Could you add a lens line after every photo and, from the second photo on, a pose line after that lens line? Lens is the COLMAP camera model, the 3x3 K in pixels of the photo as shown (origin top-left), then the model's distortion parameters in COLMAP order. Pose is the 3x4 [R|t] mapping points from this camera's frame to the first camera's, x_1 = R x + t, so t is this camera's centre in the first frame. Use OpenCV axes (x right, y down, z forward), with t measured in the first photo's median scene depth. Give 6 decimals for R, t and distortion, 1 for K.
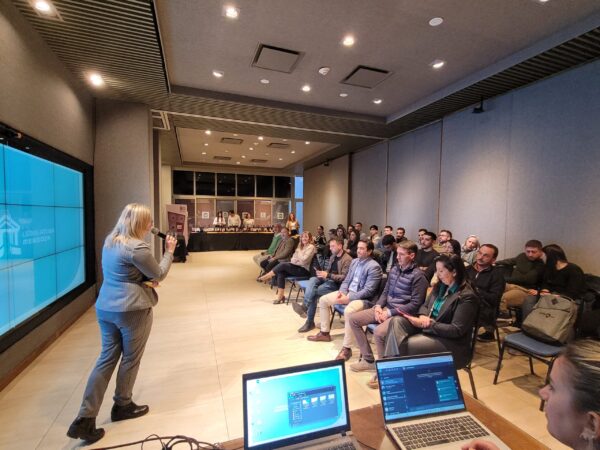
lens RADIAL K [[296.3, 0, 300.0], [0, 296.3, 225.0], [0, 0, 1]] dist [0.000669, 0.000146]
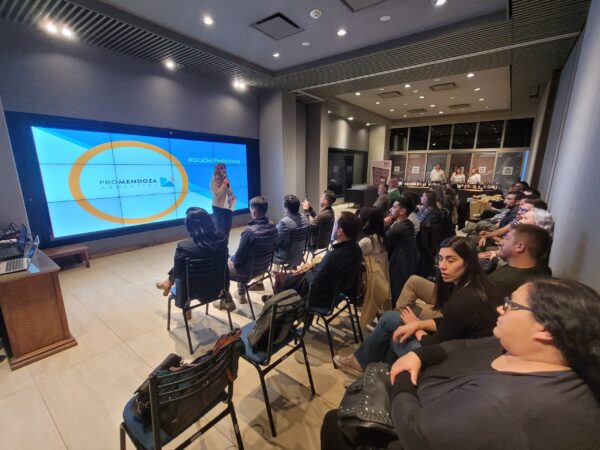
lens RADIAL K [[267.7, 0, 300.0], [0, 267.7, 225.0], [0, 0, 1]] dist [0.000106, -0.000070]
pose [[0.544309, 0.172060, -0.821050, 0.304160], [-0.028321, 0.981951, 0.187003, -0.008773], [0.838407, -0.078534, 0.539357, 0.160122]]
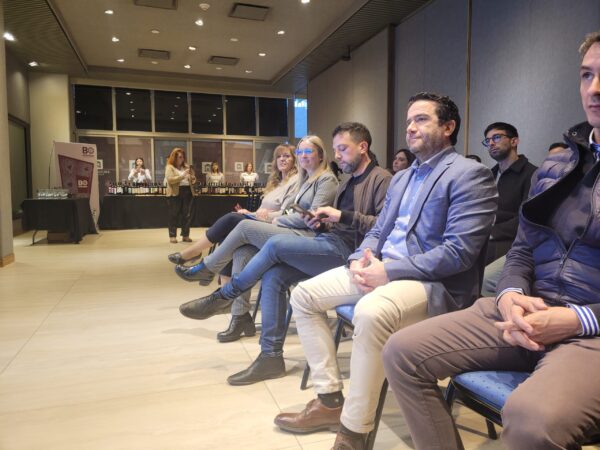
lens RADIAL K [[449.5, 0, 317.2], [0, 449.5, 223.4], [0, 0, 1]] dist [0.004618, -0.000211]
pose [[0.999959, -0.009045, 0.000813, 0.029152], [0.009004, 0.999126, 0.040814, 0.050117], [-0.001182, -0.040805, 0.999166, 0.160321]]
